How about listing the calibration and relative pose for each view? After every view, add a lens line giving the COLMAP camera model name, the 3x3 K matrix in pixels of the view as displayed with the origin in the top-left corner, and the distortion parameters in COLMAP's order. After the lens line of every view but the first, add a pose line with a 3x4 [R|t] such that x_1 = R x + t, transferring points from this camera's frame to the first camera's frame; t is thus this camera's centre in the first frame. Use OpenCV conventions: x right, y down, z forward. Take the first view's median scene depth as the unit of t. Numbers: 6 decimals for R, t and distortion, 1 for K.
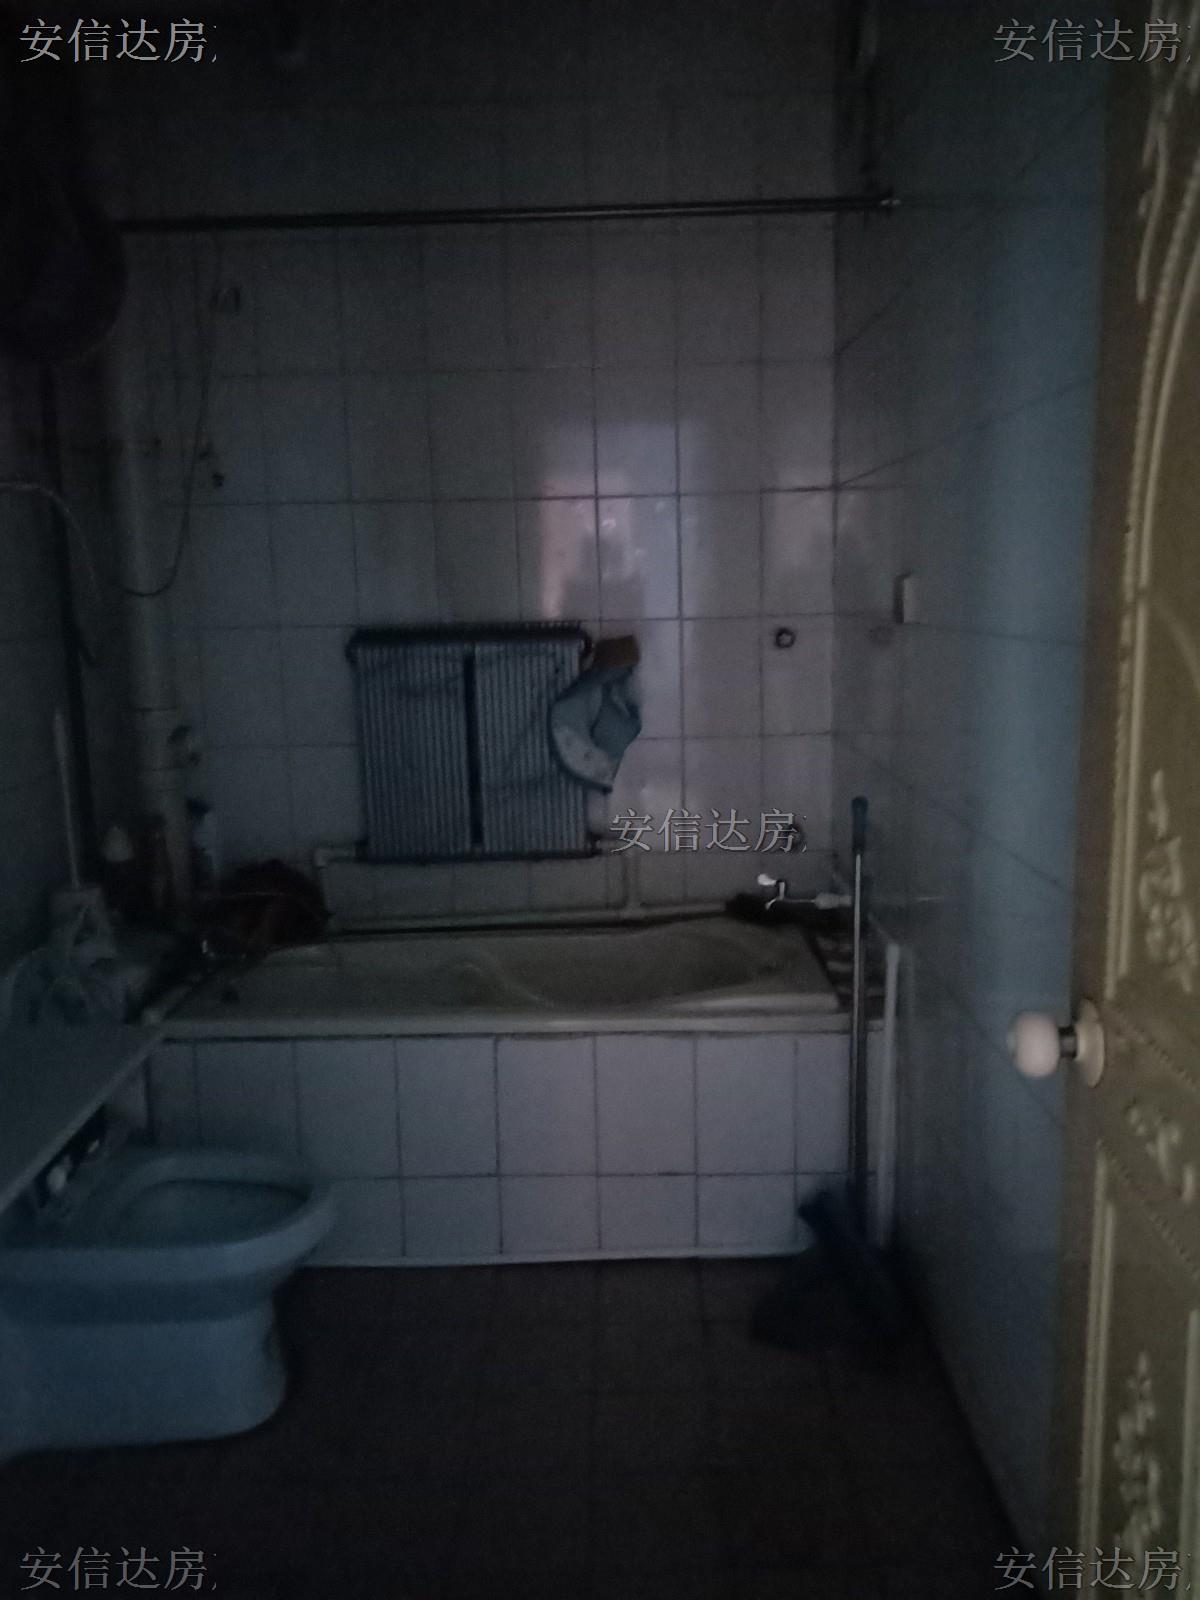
lens RADIAL K [[1265.3, 0, 596.8], [0, 1265.3, 798.3], [0, 0, 1]] dist [0.007577, 0.002645]
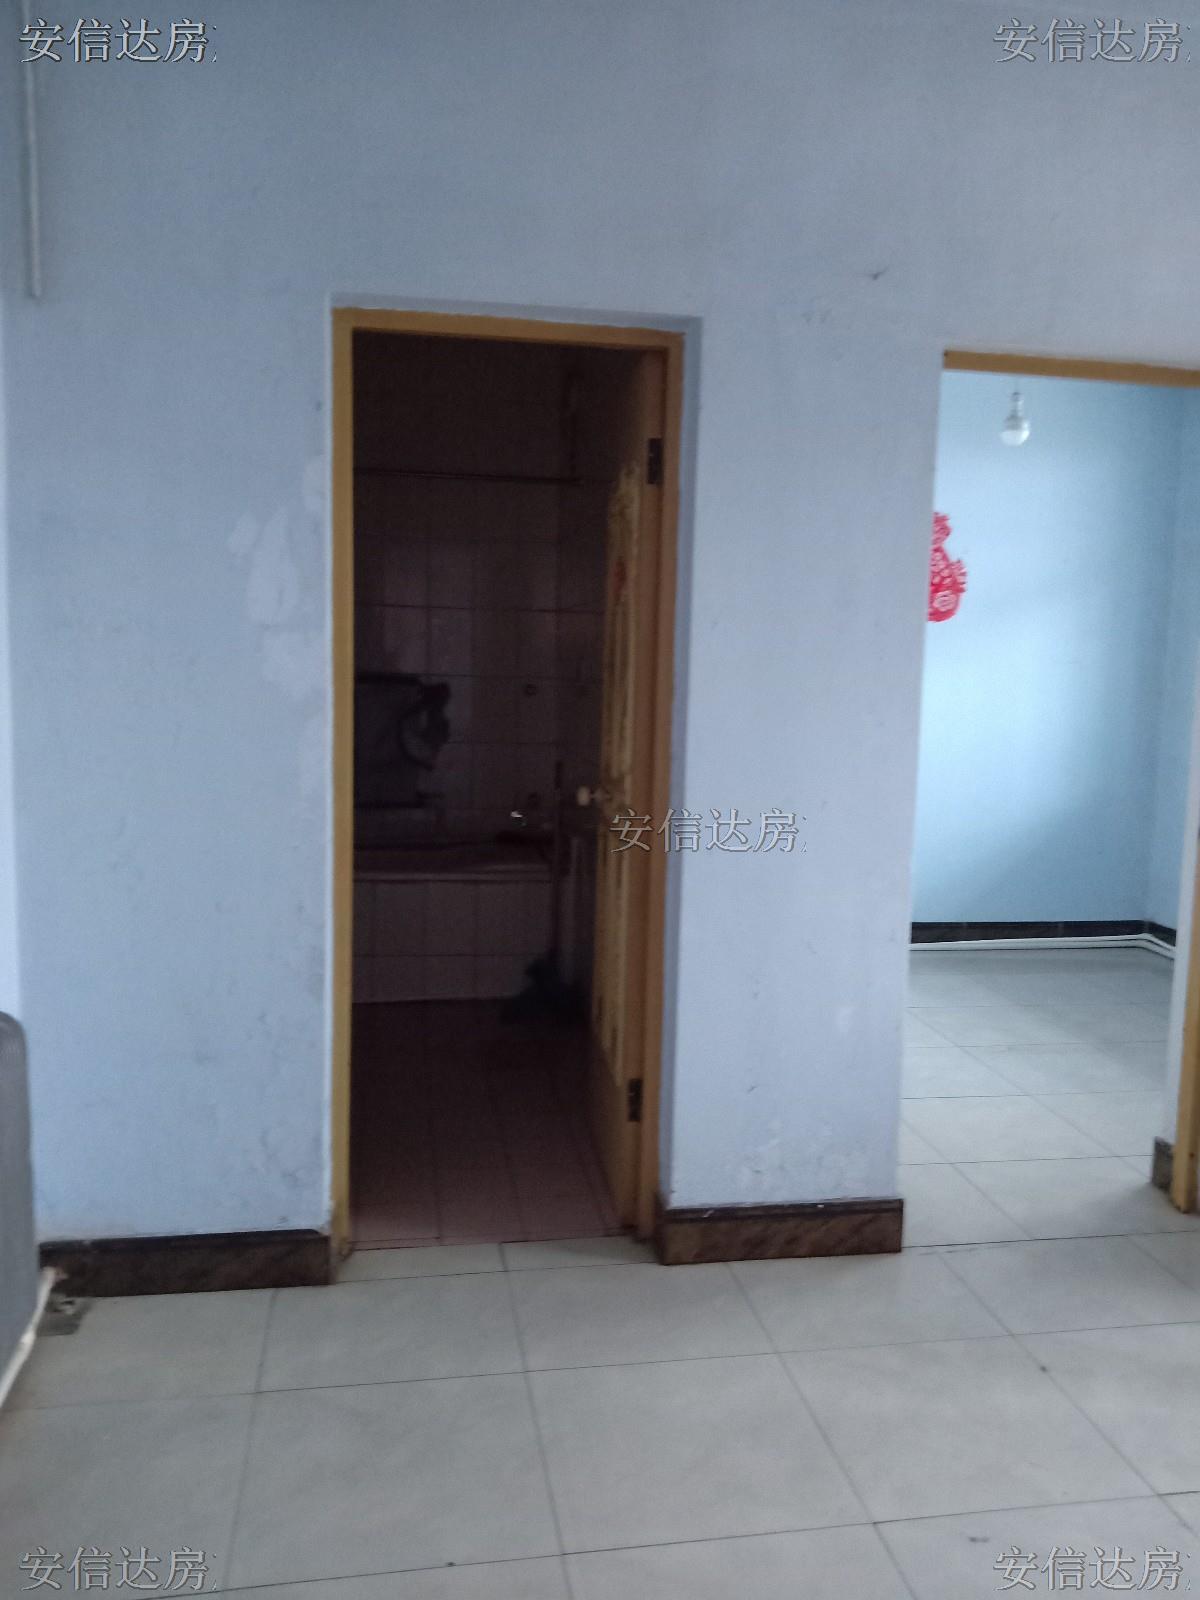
lens RADIAL K [[1265.3, 0, 600.8], [0, 1265.3, 799.8], [0, 0, 1]] dist [0.007577, 0.002645]
pose [[0.981467, 0.034388, 0.188522, -0.109794], [-0.024932, 0.998320, -0.052304, 0.152351], [-0.190004, 0.046634, 0.980675, -0.983109]]
